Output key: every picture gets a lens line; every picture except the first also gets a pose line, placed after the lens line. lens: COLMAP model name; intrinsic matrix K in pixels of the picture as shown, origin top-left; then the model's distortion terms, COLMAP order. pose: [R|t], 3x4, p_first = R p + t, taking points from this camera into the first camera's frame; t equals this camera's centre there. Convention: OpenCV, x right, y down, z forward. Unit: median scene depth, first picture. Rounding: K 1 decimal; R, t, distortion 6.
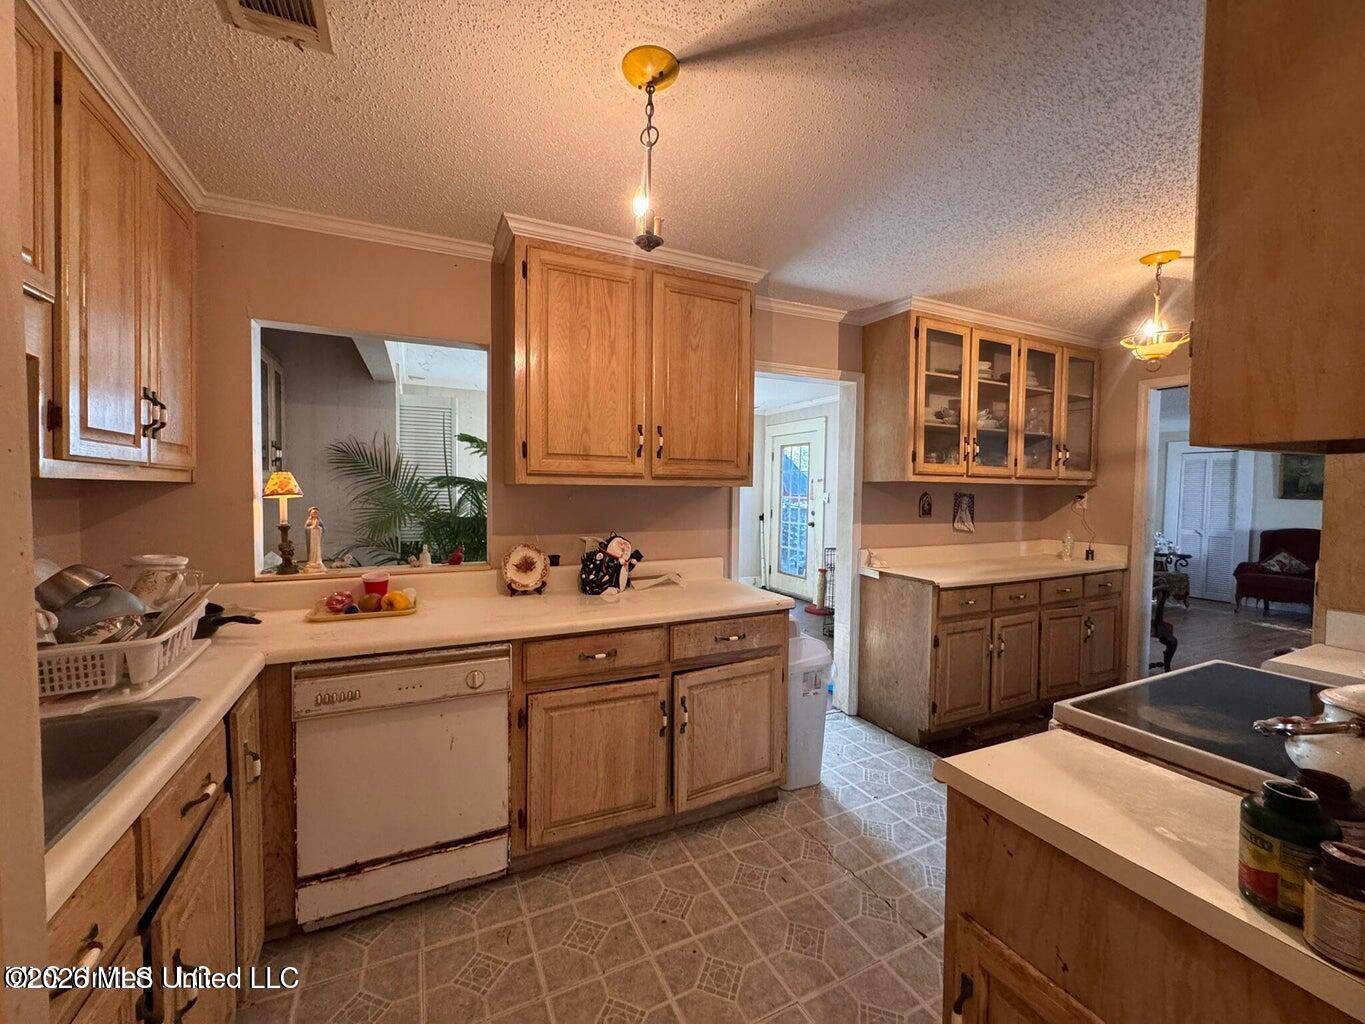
lens RADIAL K [[541.5, 0, 675.4], [0, 541.5, 506.0], [0, 0, 1]] dist [-0.002838, 0.000210]
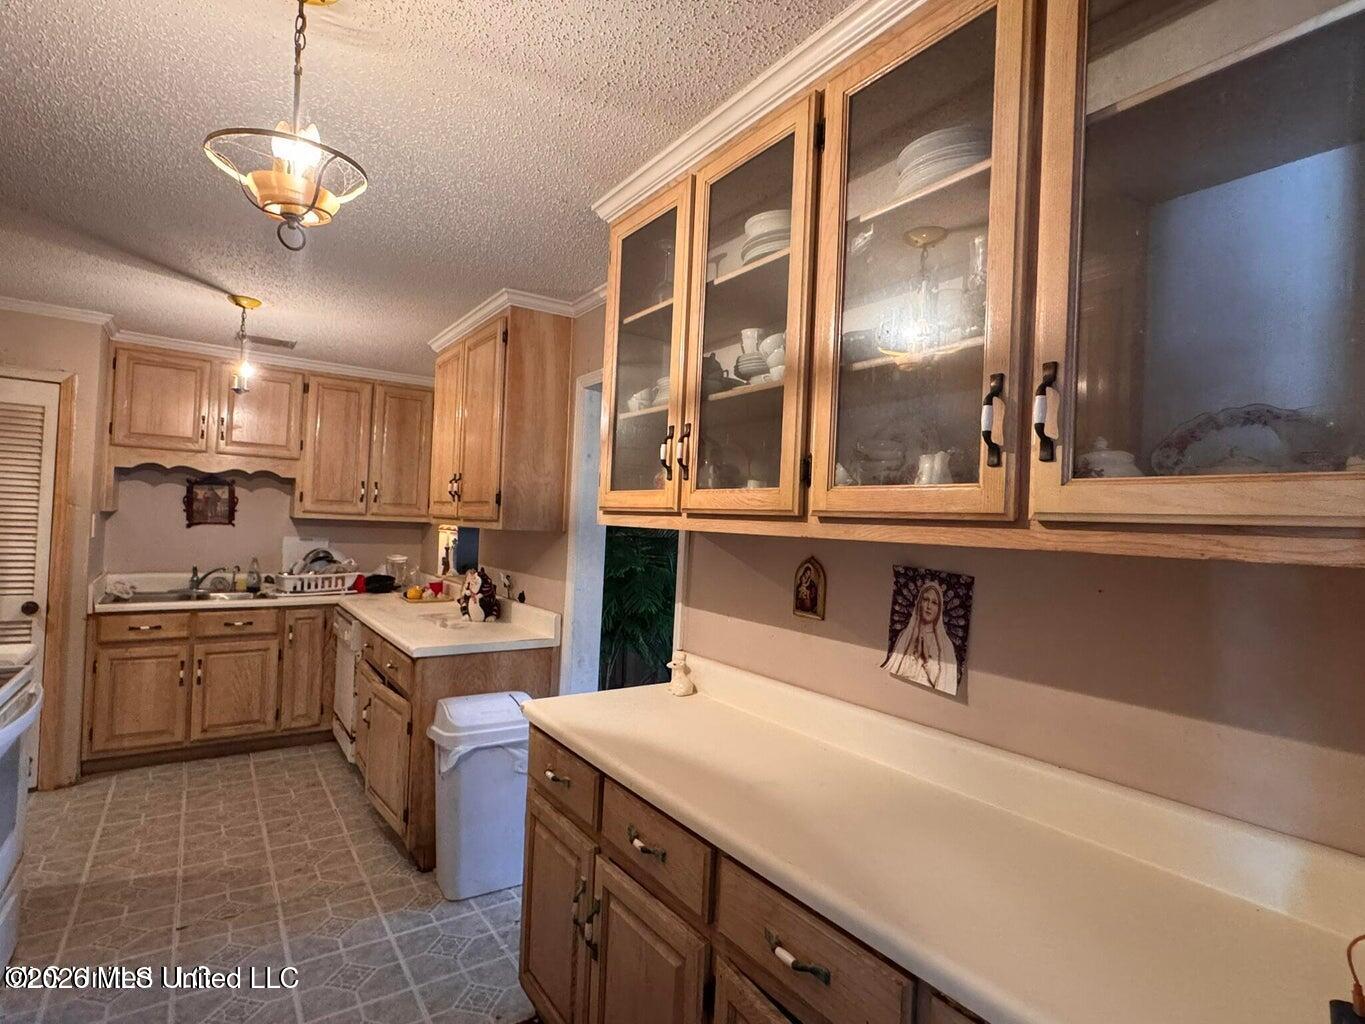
lens RADIAL K [[698.5, 0, 680.6], [0, 698.5, 516.9], [0, 0, 1]] dist [0.000661, 0.000862]
pose [[0.165006, -0.012003, -0.986220, 1.033377], [-0.073300, 0.997011, -0.024398, -0.037839], [0.983565, 0.076316, 0.163633, 0.864679]]
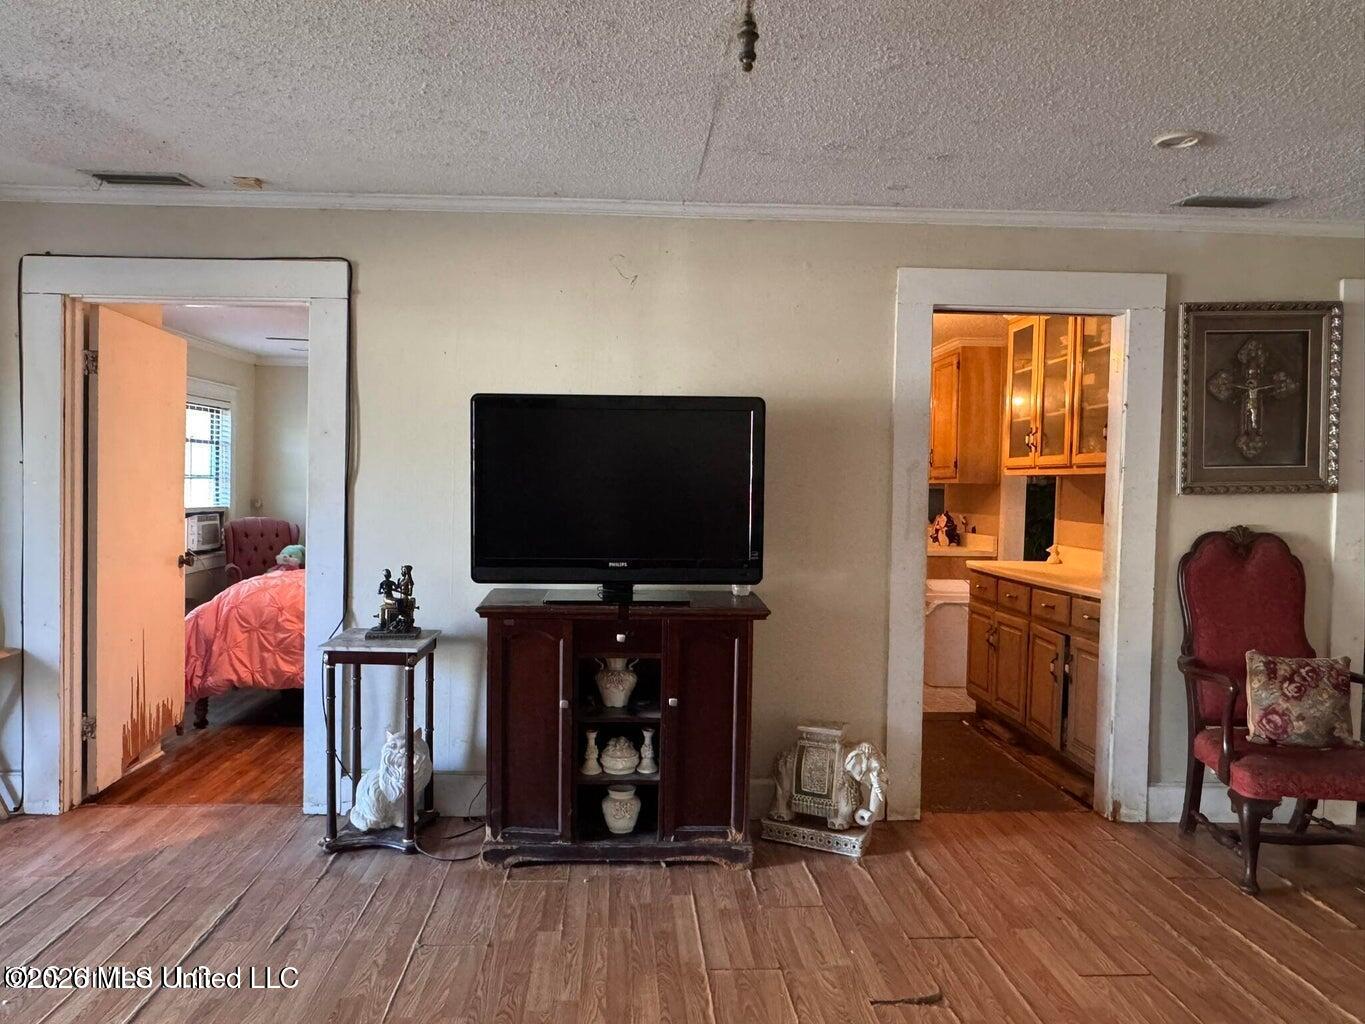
lens RADIAL K [[951.4, 0, 676.6], [0, 951.4, 512.5], [0, 0, 1]] dist [0.006466, 0.000408]
pose [[-0.380512, 0.009352, -0.924729, 2.232958], [-0.053988, 0.998019, 0.032308, 0.003352], [0.923199, 0.062218, -0.379253, 1.008345]]
